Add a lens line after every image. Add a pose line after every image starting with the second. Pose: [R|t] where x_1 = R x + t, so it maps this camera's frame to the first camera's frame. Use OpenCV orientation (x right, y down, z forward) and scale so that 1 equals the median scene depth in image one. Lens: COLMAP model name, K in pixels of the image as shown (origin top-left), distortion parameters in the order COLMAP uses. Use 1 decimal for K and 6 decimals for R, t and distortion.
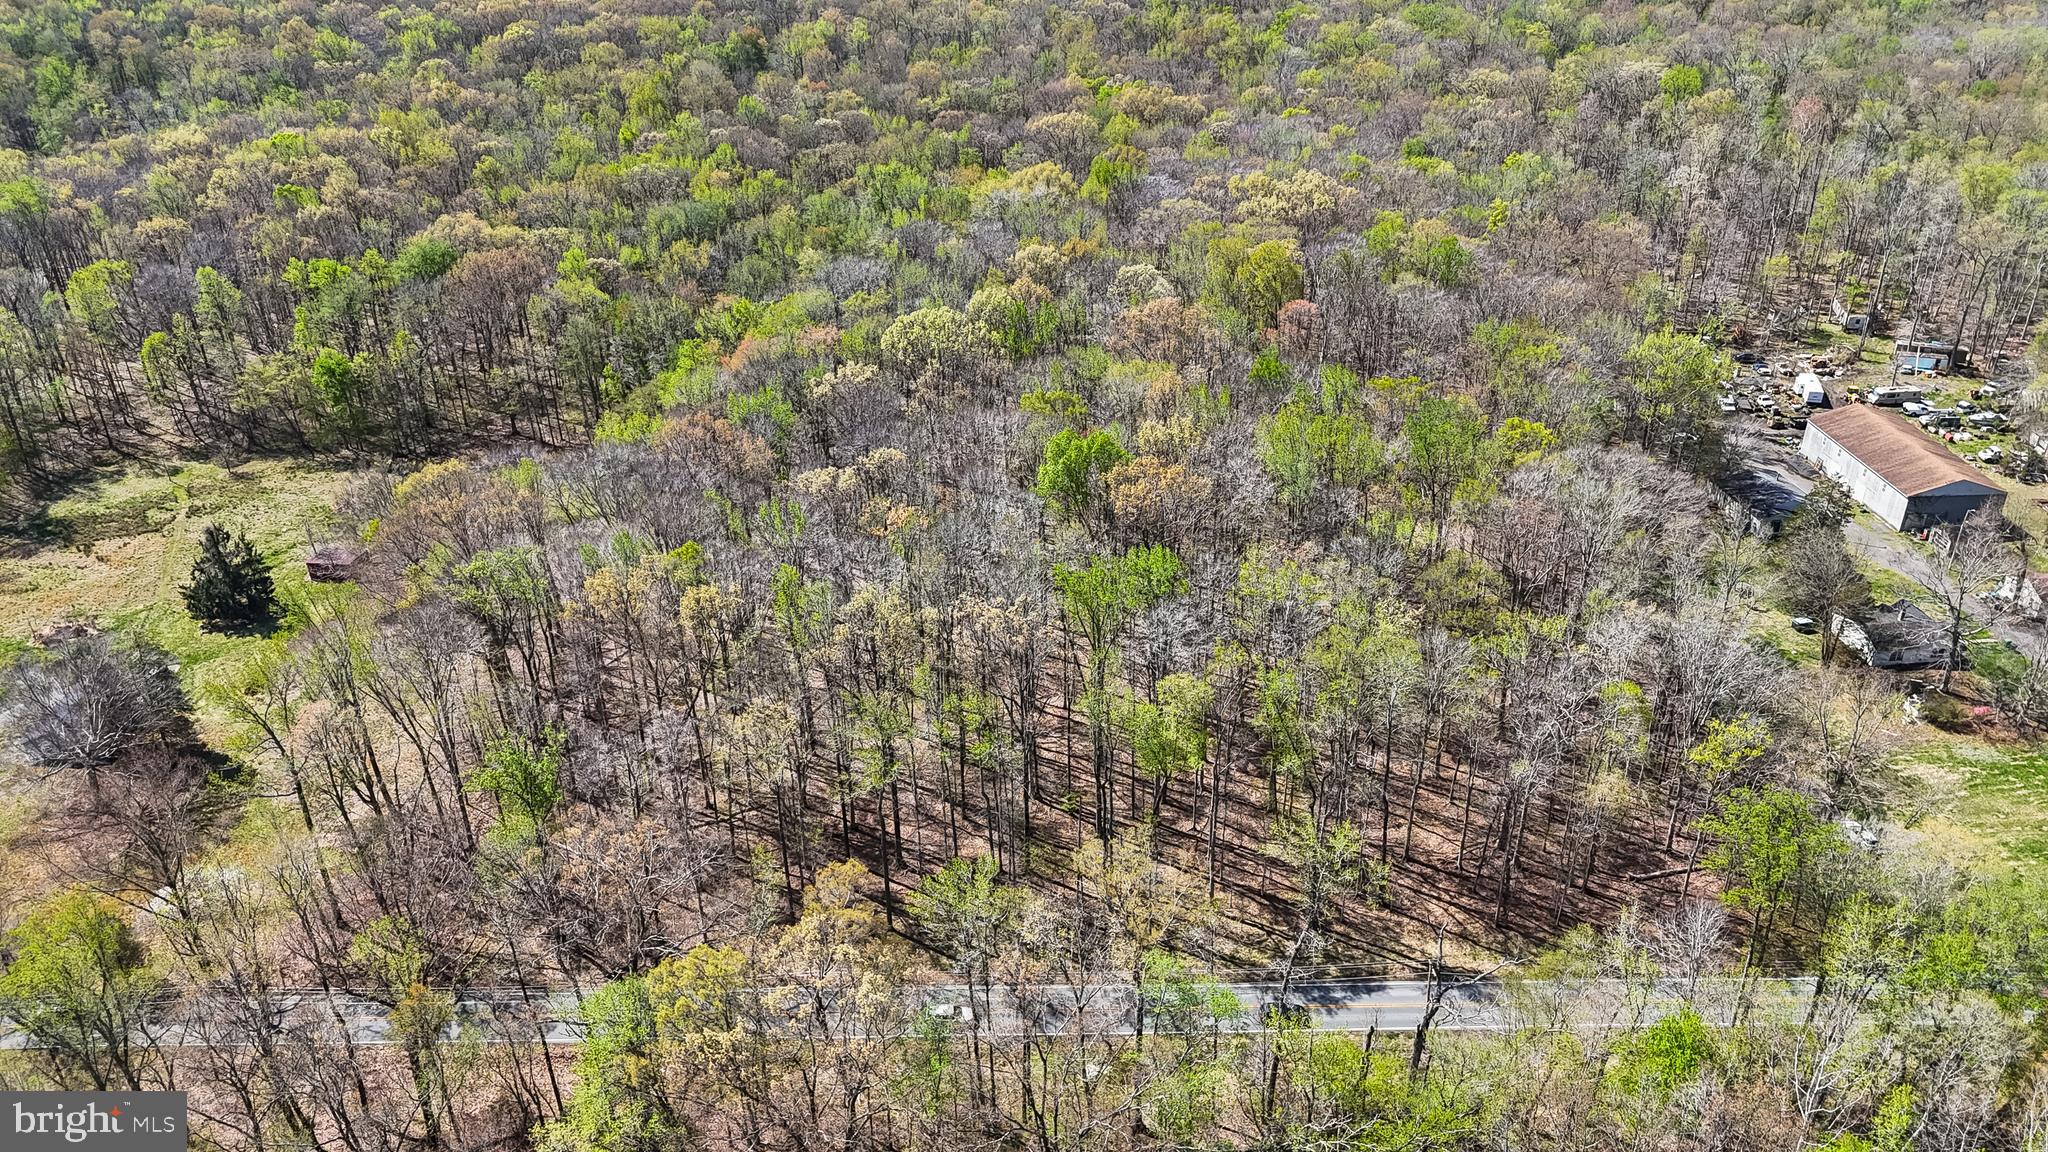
lens RADIAL K [[1503.7, 0, 1031.2], [0, 1503.7, 569.1], [0, 0, 1]] dist [0.042021, -0.027860]
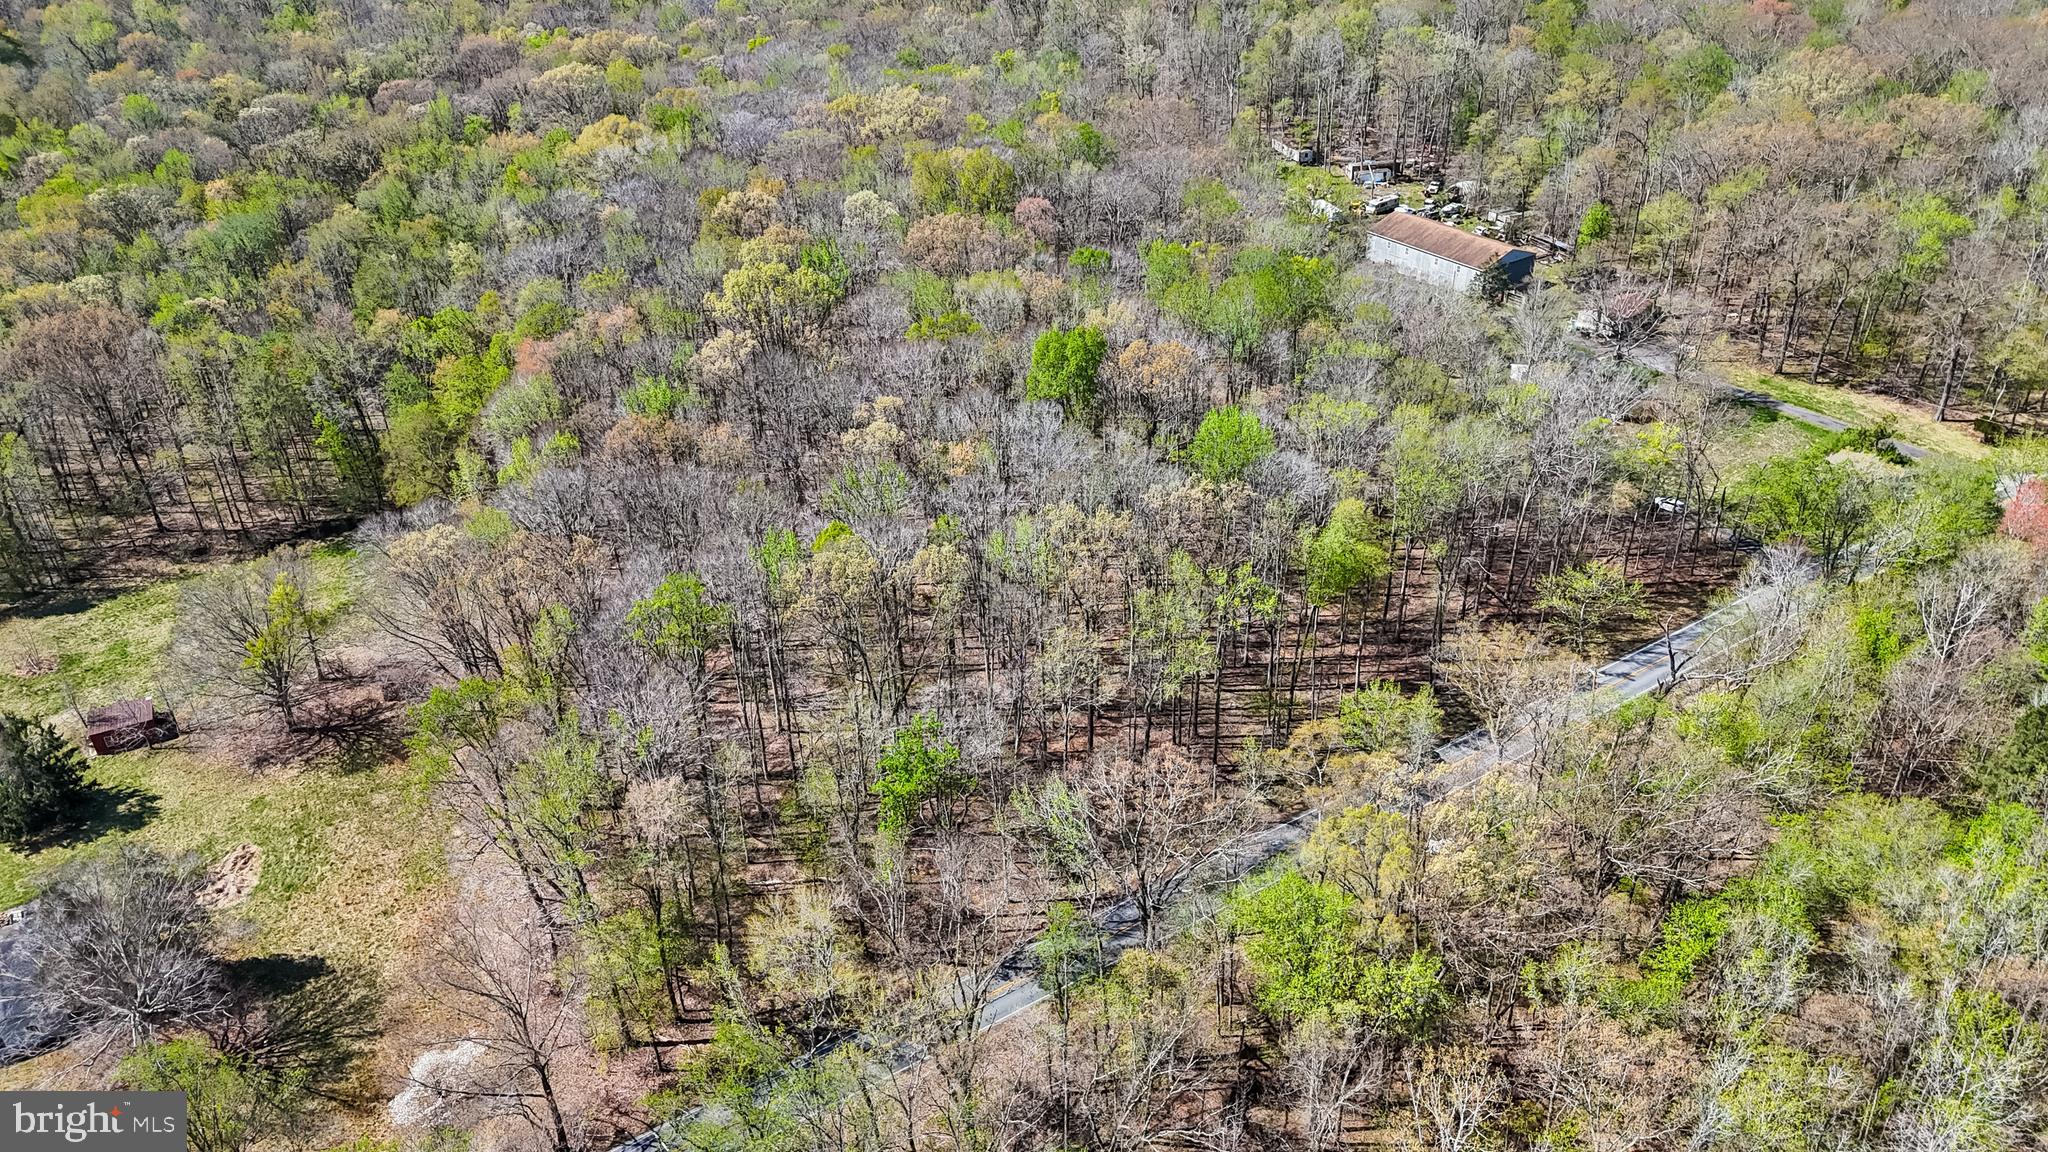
lens RADIAL K [[1503.7, 0, 1031.2], [0, 1503.7, 569.1], [0, 0, 1]] dist [0.042021, -0.027860]
pose [[0.838956, -0.279926, 0.466684, -0.348857], [0.262901, 0.959330, 0.102809, -0.033022], [-0.476483, 0.036439, 0.878428, 0.069974]]
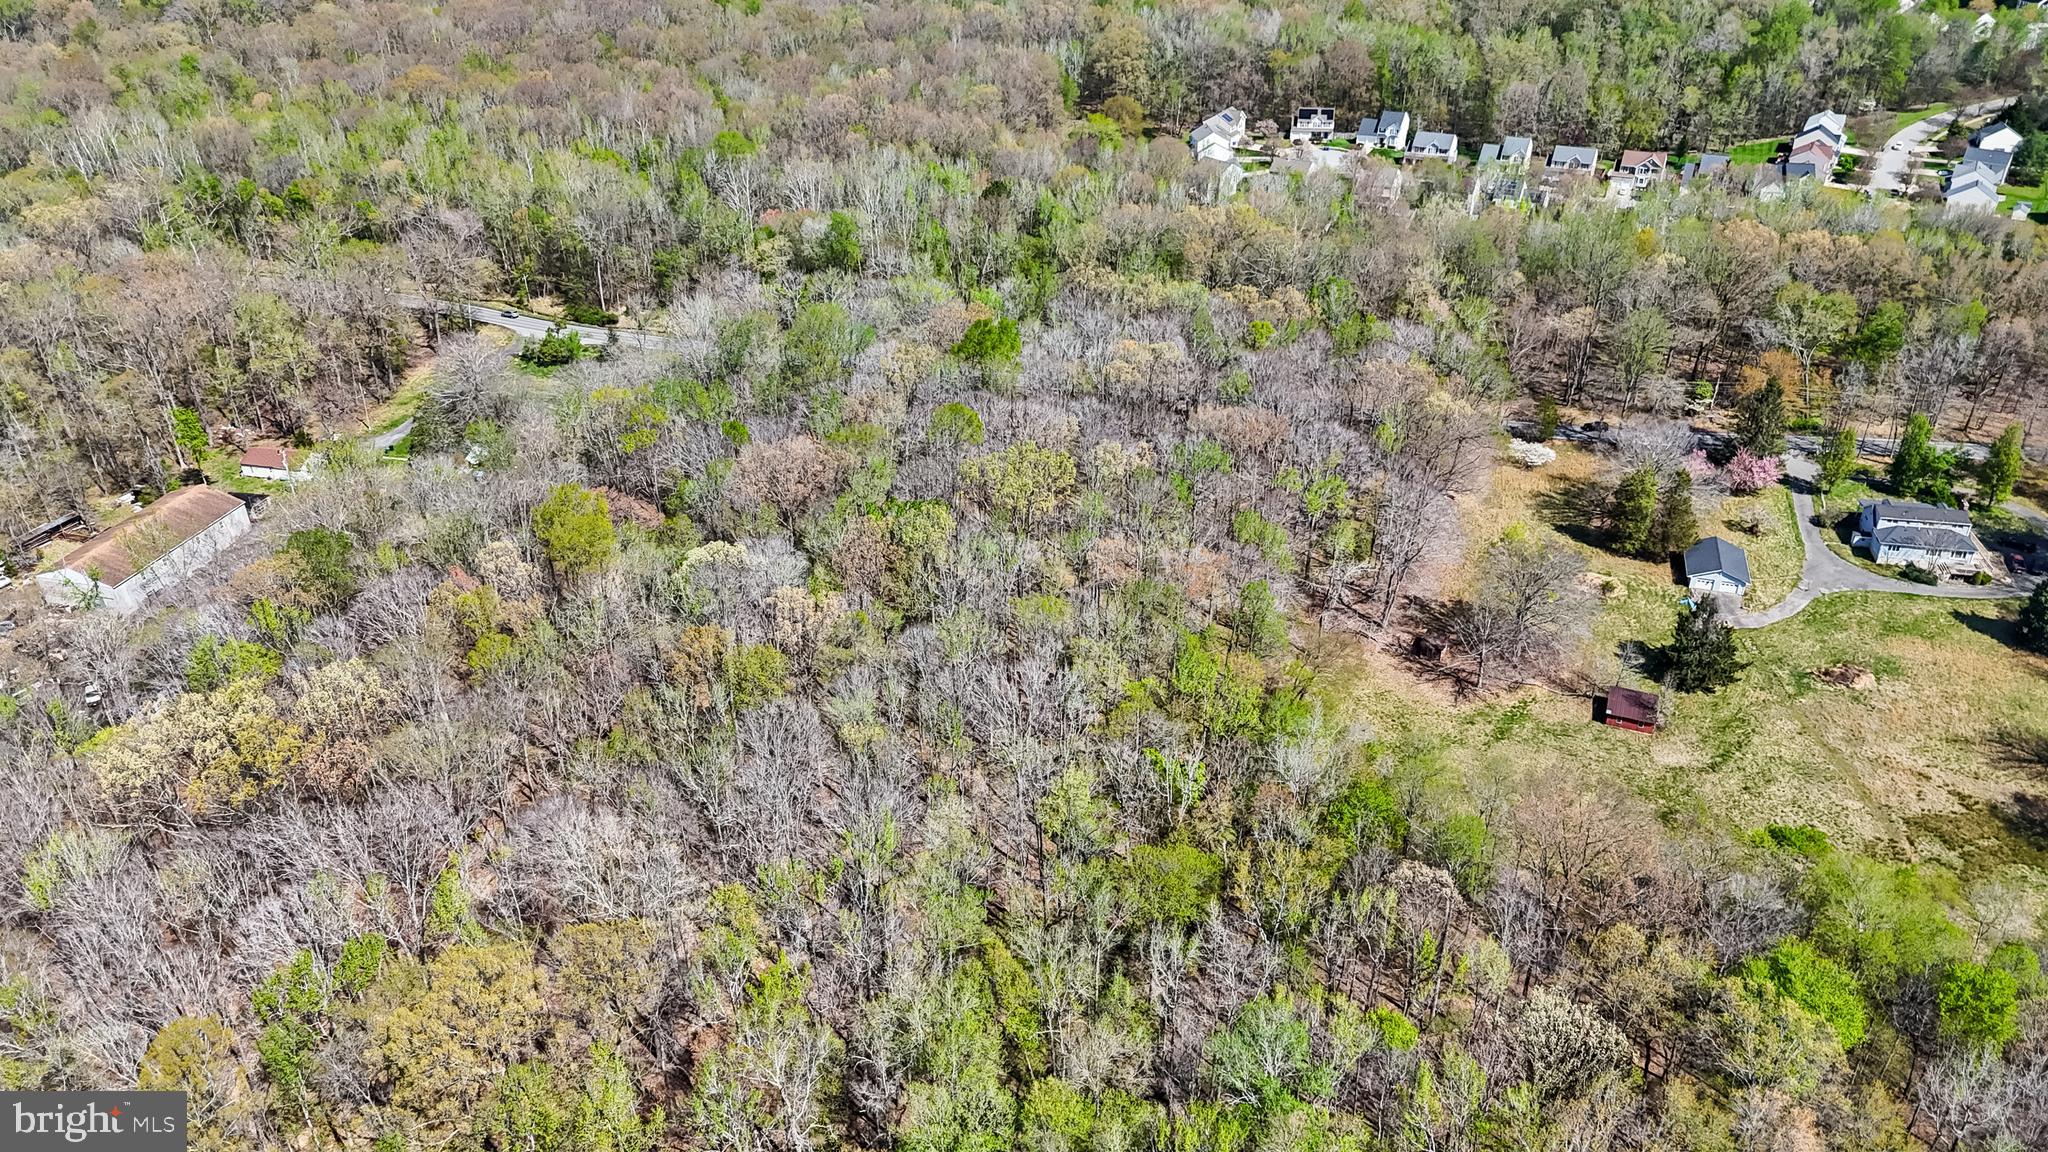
lens RADIAL K [[1503.7, 0, 1031.2], [0, 1503.7, 569.1], [0, 0, 1]] dist [0.042021, -0.027860]
pose [[-0.946285, -0.141499, 0.290727, -0.311576], [0.177180, 0.525207, 0.832325, -0.789782], [-0.270464, 0.839128, -0.471925, 1.271589]]
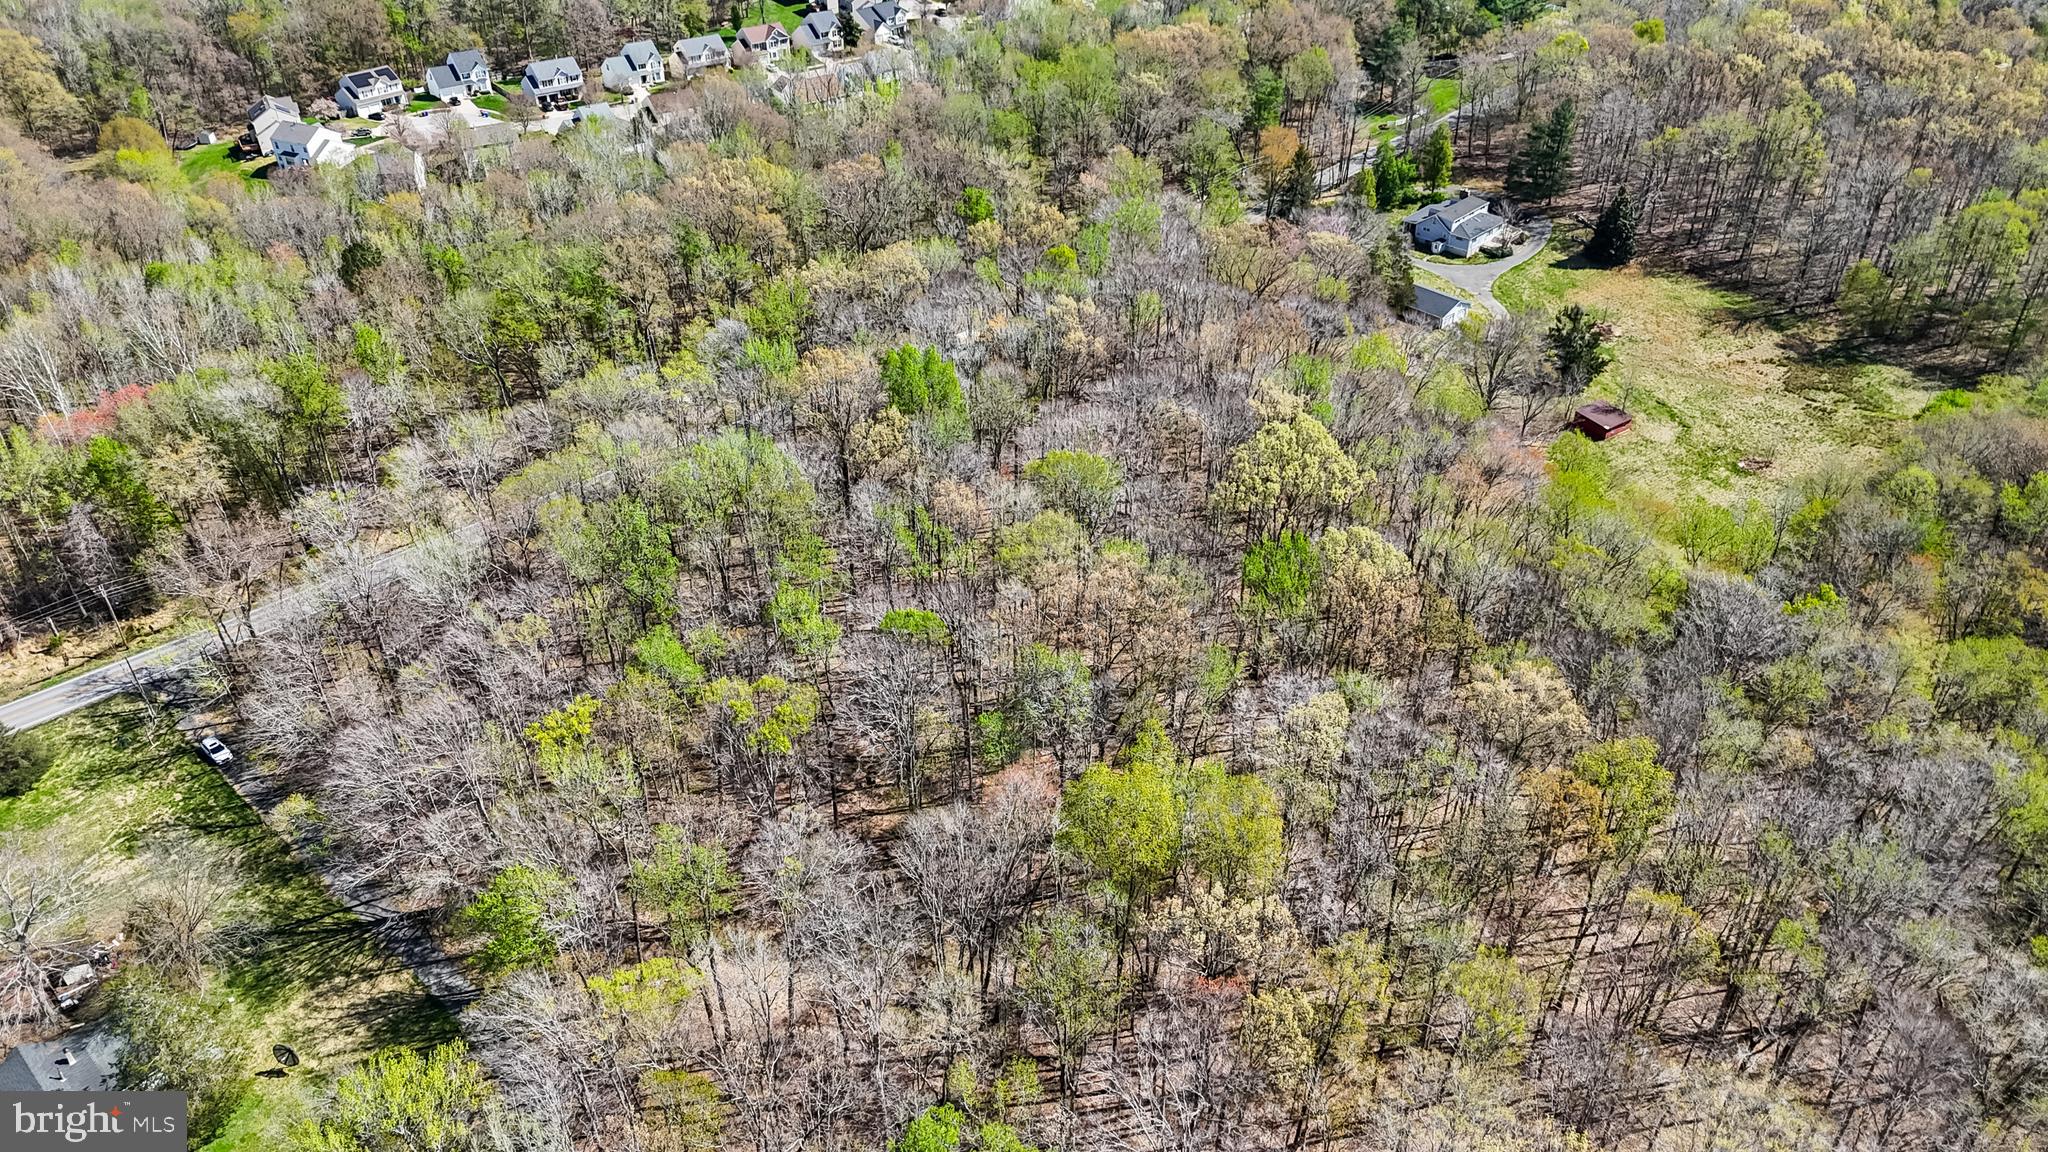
lens RADIAL K [[1499.9, 0, 1030.3], [0, 1499.9, 582.6], [0, 0, 1]] dist [0.048521, -0.045860]
pose [[-0.769297, 0.378602, -0.514628, 0.390238], [-0.288015, 0.513496, 0.808313, -0.598997], [0.570288, 0.770054, -0.285988, 0.999268]]
